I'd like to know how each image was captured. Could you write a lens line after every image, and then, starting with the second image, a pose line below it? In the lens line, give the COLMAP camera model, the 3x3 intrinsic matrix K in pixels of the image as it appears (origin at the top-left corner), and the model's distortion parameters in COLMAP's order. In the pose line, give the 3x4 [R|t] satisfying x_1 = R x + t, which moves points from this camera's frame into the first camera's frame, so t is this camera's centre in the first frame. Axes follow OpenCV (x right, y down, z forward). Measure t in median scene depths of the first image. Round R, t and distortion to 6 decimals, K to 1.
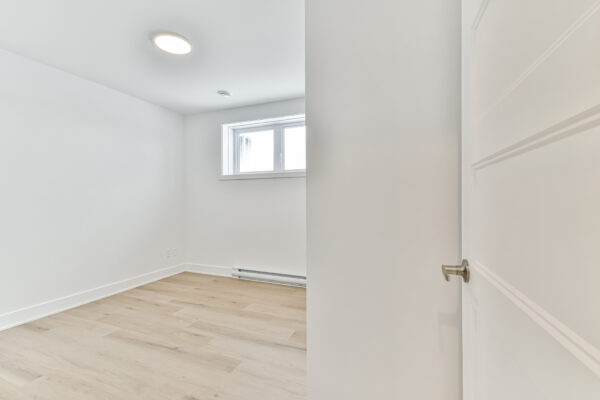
lens RADIAL K [[269.3, 0, 297.7], [0, 269.3, 200.3], [0, 0, 1]] dist [0.003386, 0.000195]
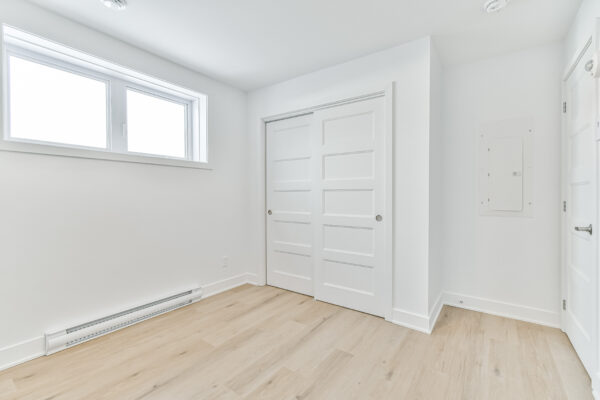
lens RADIAL K [[269.3, 0, 297.7], [0, 269.3, 200.3], [0, 0, 1]] dist [0.003386, 0.000195]
pose [[0.221239, -0.009790, 0.975170, -0.792323], [-0.000719, 0.999948, 0.010202, 0.001509], [-0.975219, -0.002958, 0.221221, 0.572069]]
